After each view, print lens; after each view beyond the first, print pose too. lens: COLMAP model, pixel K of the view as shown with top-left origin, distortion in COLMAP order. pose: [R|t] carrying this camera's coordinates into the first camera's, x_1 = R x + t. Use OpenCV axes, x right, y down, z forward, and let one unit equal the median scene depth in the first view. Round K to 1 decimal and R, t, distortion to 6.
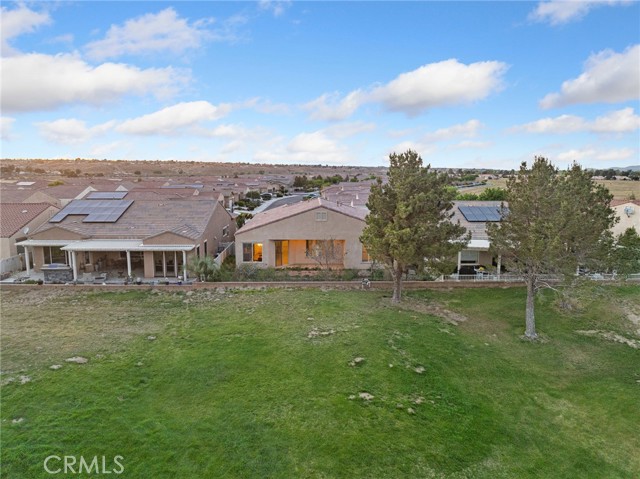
lens RADIAL K [[450.2, 0, 323.4], [0, 450.2, 239.0], [0, 0, 1]] dist [-0.039844, 0.003044]
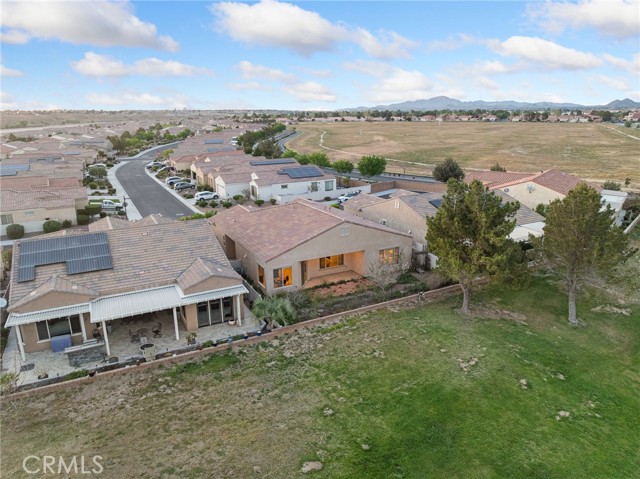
lens RADIAL K [[450.2, 0, 323.4], [0, 450.2, 239.0], [0, 0, 1]] dist [-0.039844, 0.003044]
pose [[0.896619, -0.138879, 0.420461, -0.723357], [0.085560, 0.985986, 0.143220, -0.278148], [-0.434459, -0.092439, 0.895936, 0.164365]]
